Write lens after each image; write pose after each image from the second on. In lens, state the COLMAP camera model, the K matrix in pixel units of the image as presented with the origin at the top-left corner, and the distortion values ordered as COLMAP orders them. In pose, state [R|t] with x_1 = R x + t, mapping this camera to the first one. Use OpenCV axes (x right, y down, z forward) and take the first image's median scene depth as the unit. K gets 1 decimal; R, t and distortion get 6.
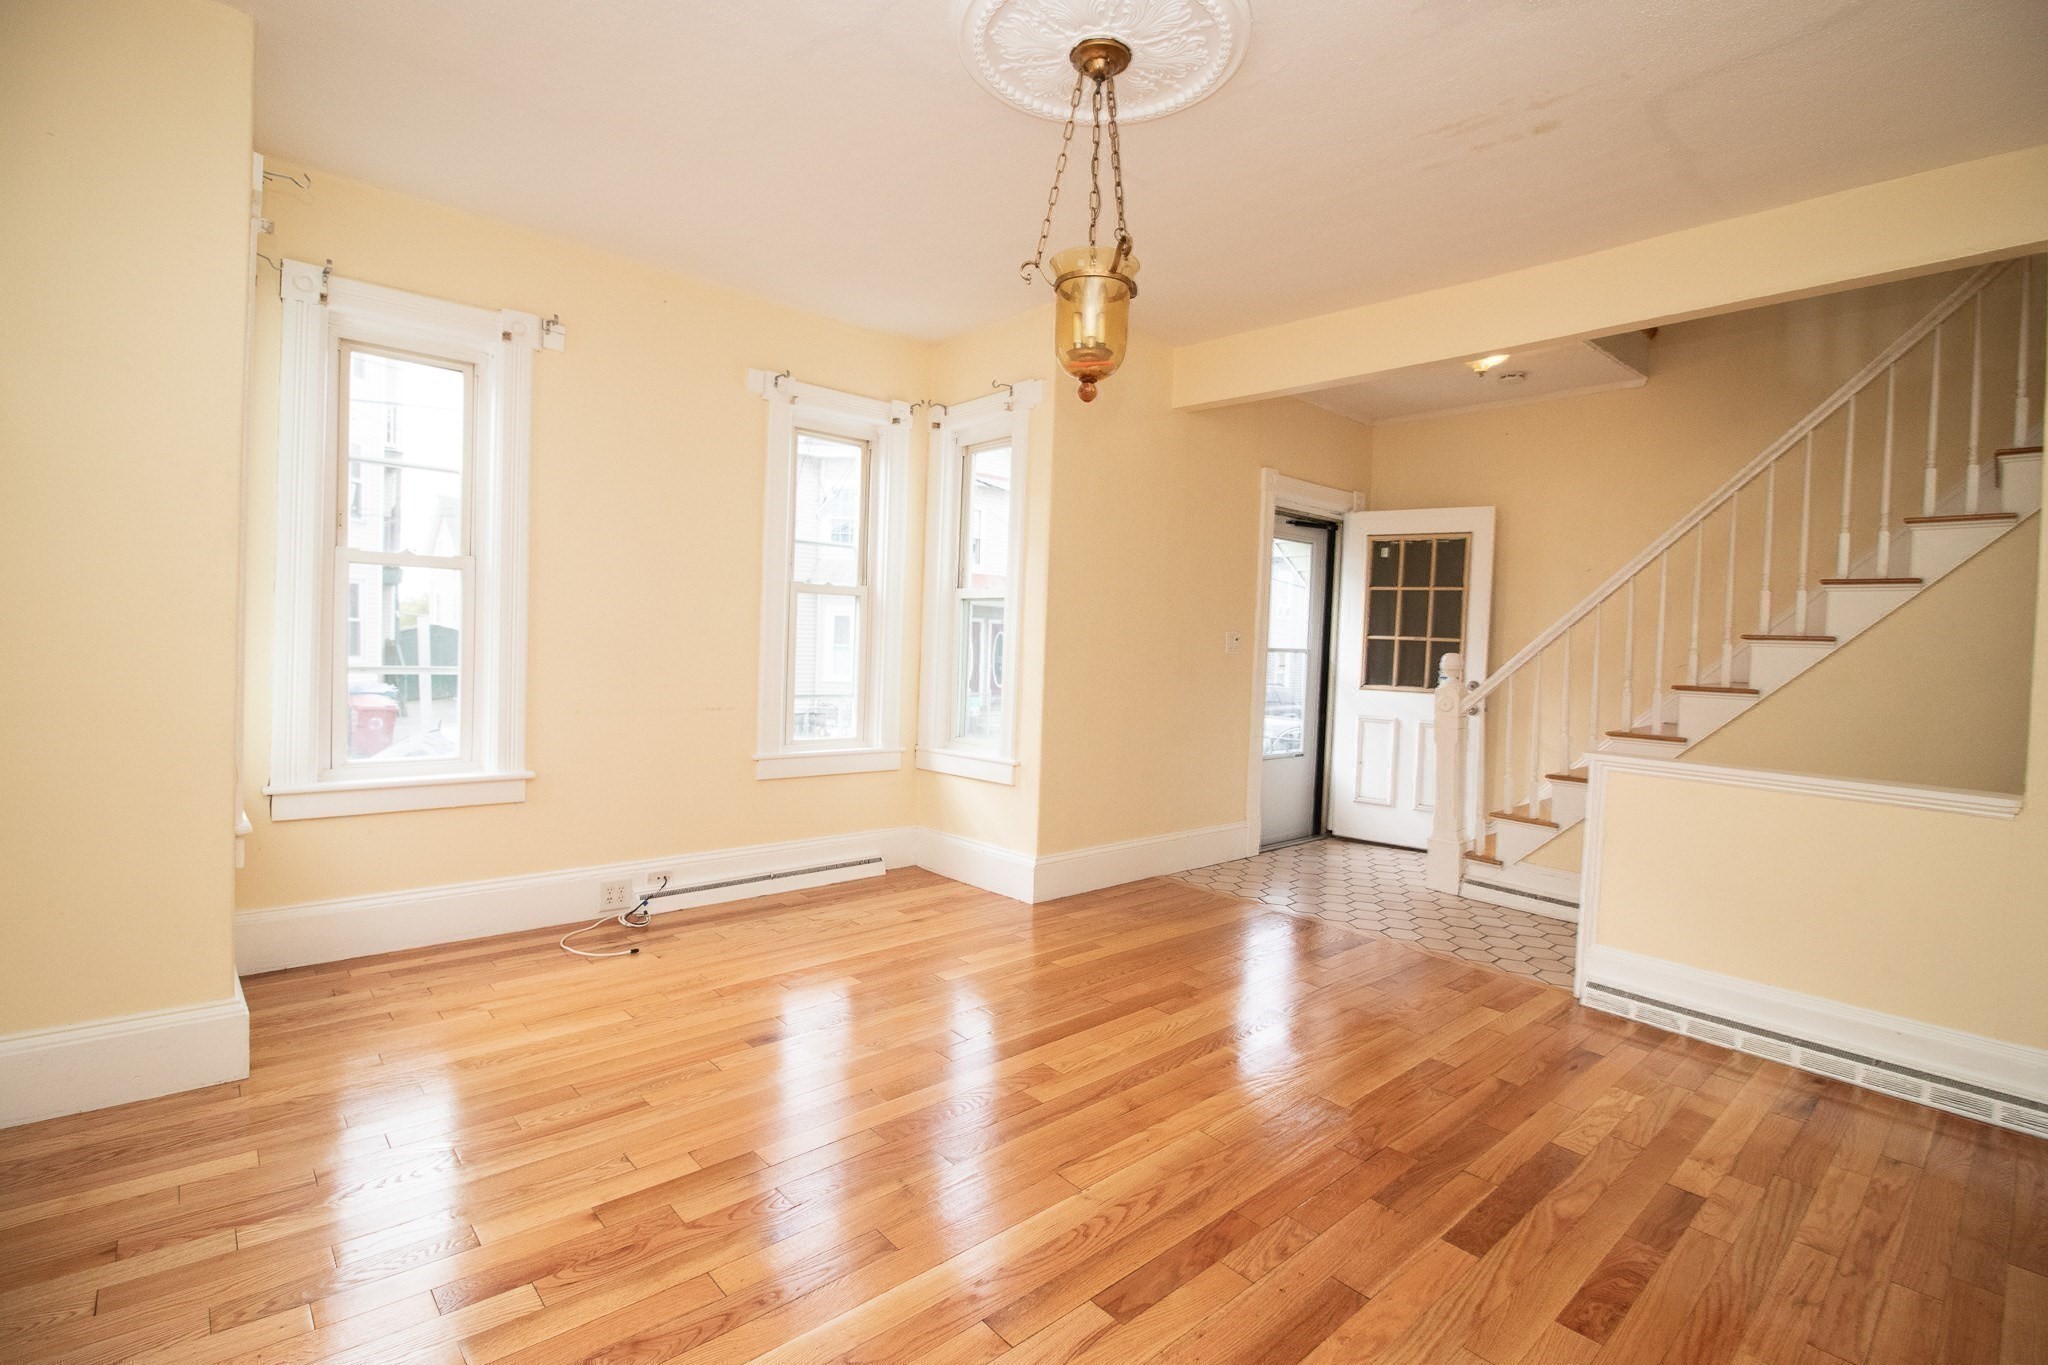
lens RADIAL K [[942.2, 0, 1018.9], [0, 942.2, 675.2], [0, 0, 1]] dist [-0.008226, -0.000646]
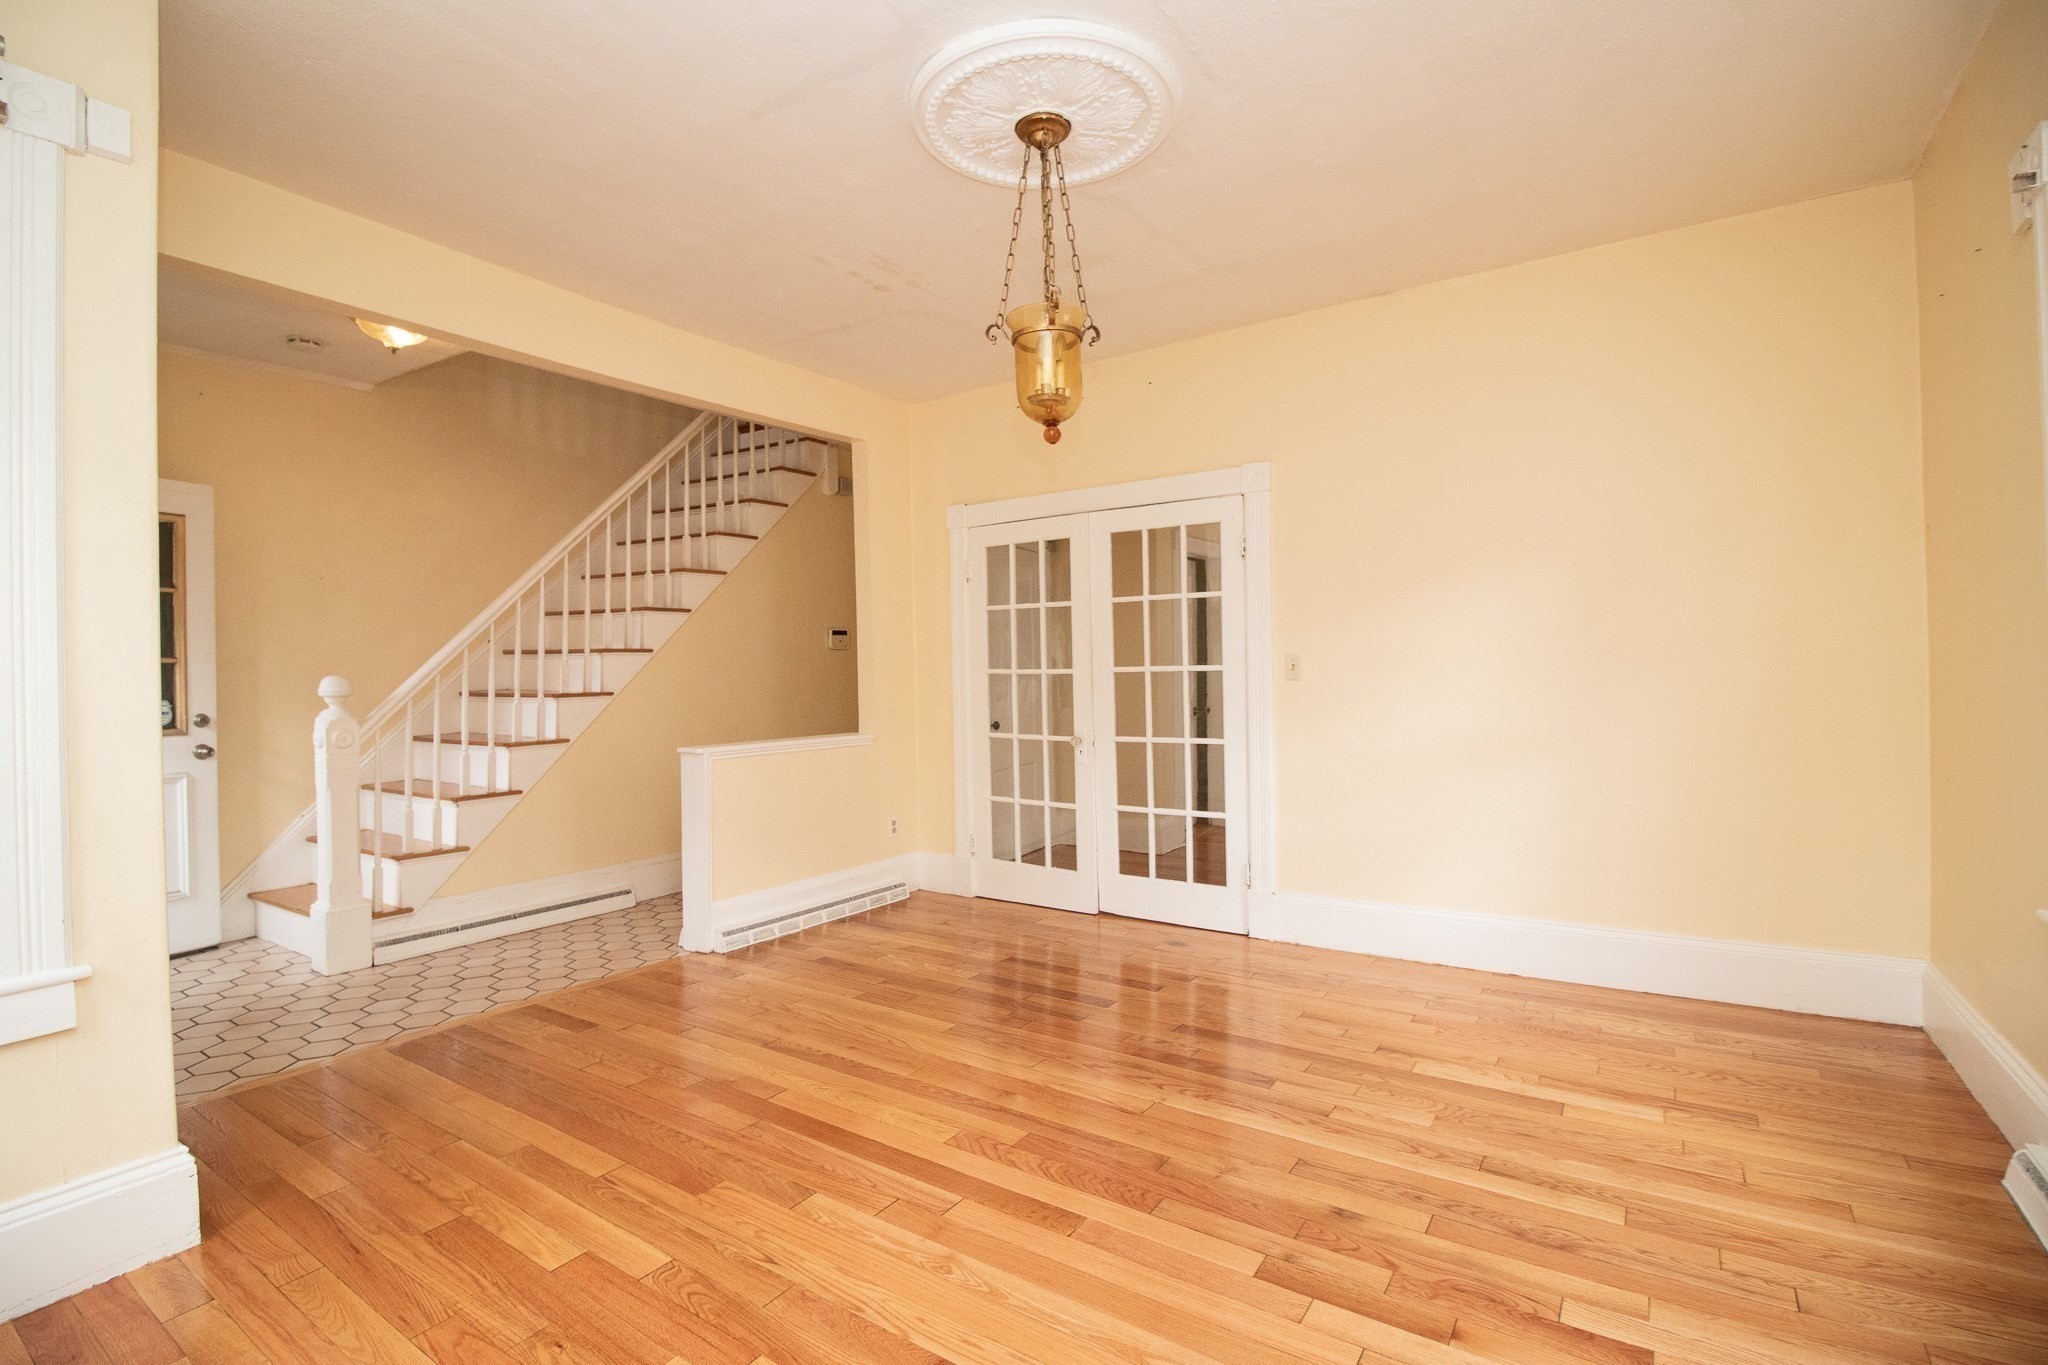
lens RADIAL K [[953.8, 0, 1027.1], [0, 953.8, 669.9], [0, 0, 1]] dist [-0.005580, -0.001164]
pose [[-0.247632, -0.036202, 0.968178, -0.946780], [0.047119, 0.997669, 0.049356, -0.080739], [-0.967708, 0.057841, -0.245349, 1.250114]]
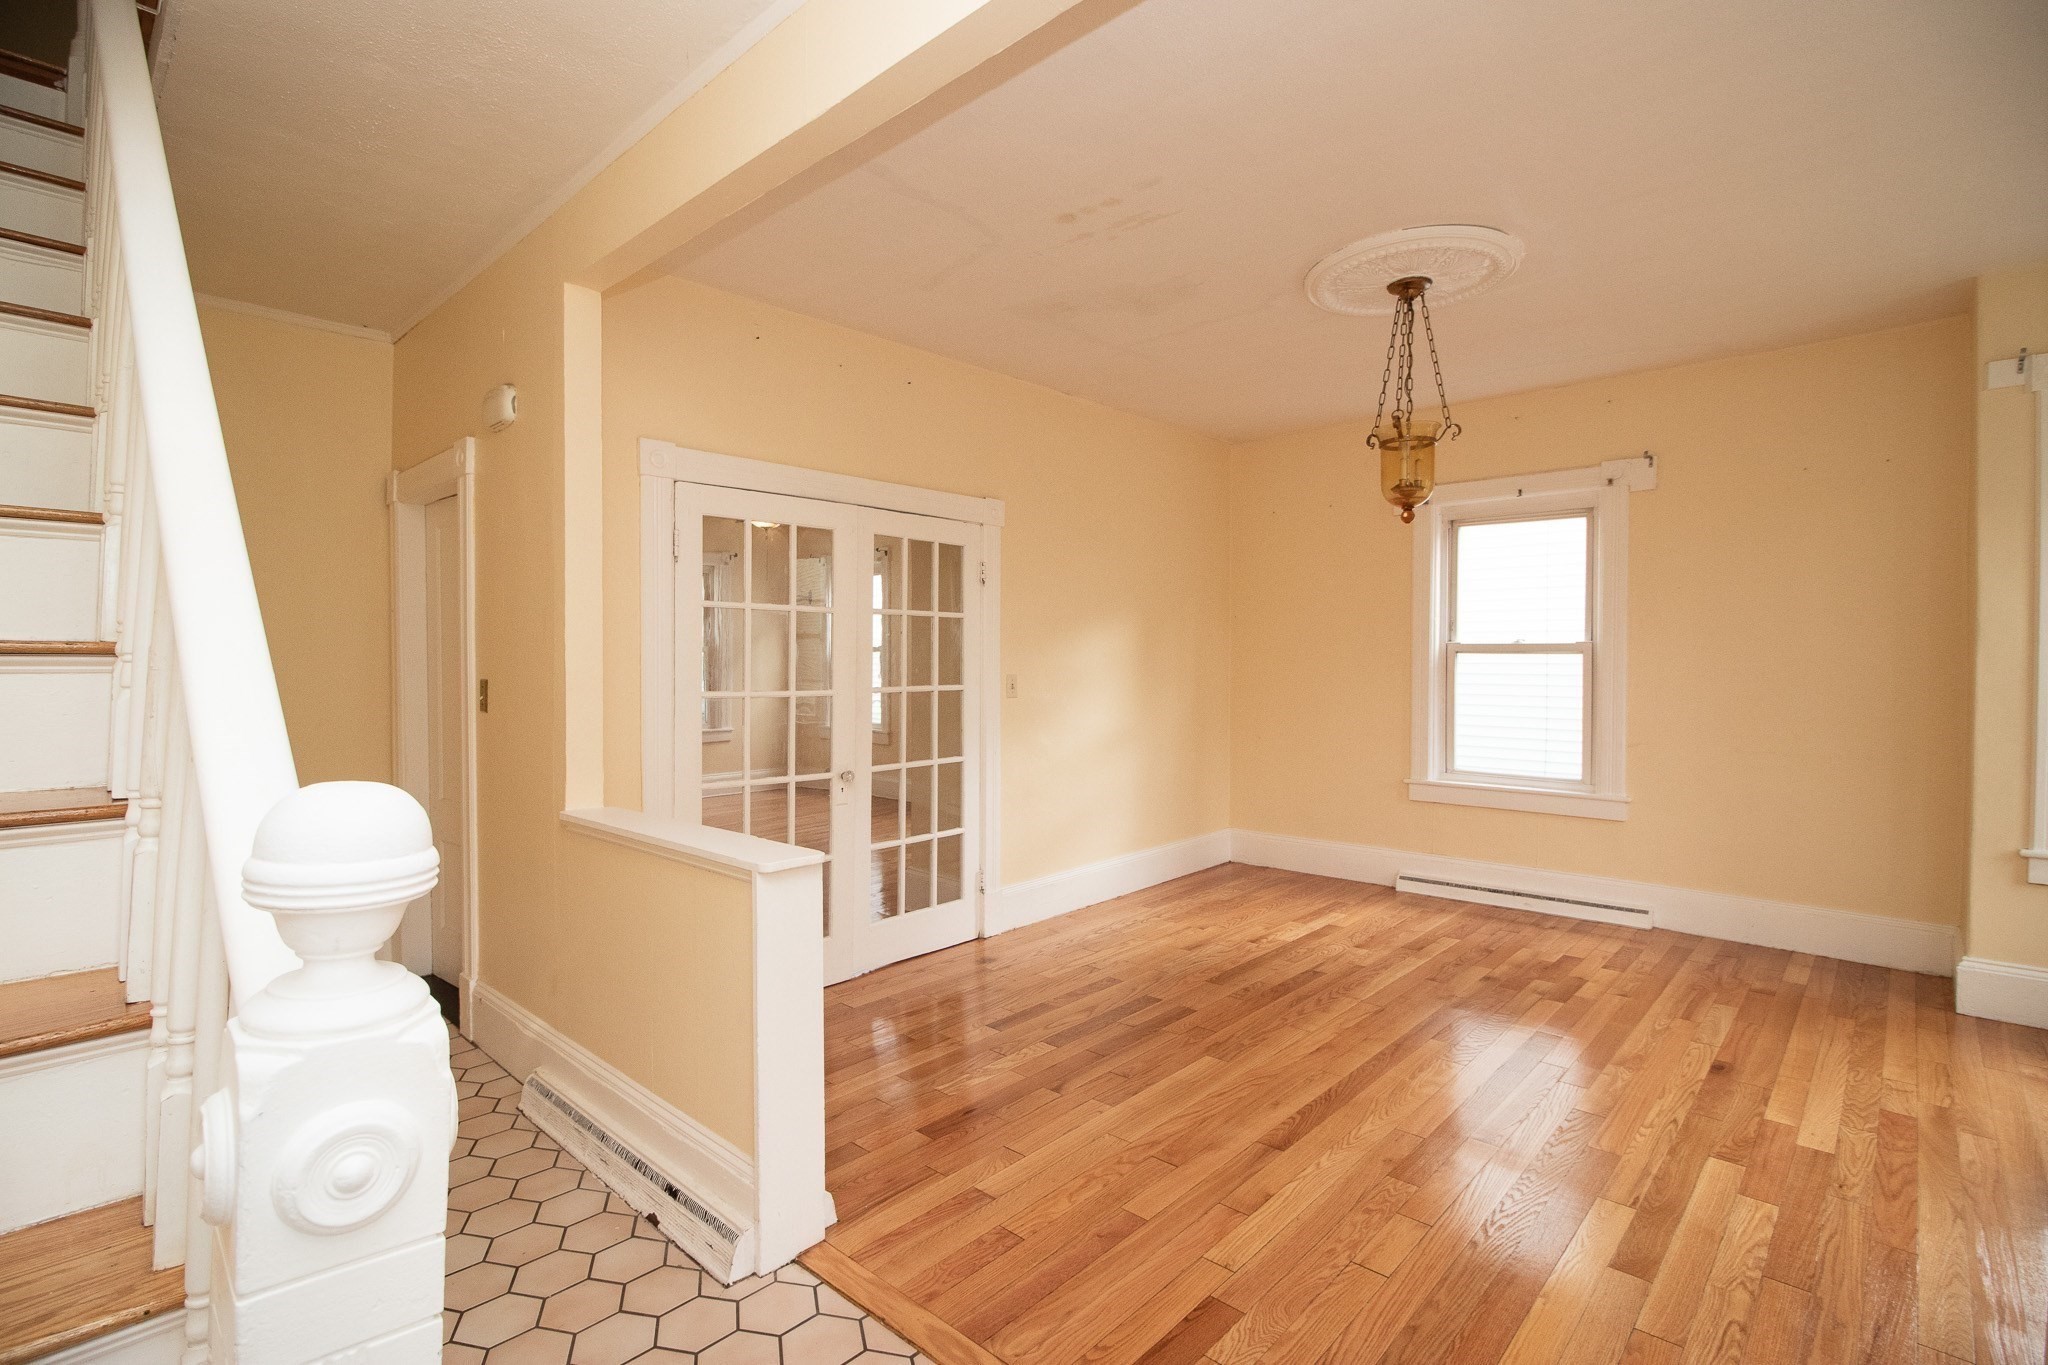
lens RADIAL K [[953.8, 0, 1027.1], [0, 953.8, 669.9], [0, 0, 1]] dist [-0.005580, -0.001164]
pose [[-0.995227, -0.035017, -0.091084, 0.748215], [-0.039467, 0.998090, 0.047528, -0.105057], [0.089246, 0.050896, -0.994708, 2.307747]]
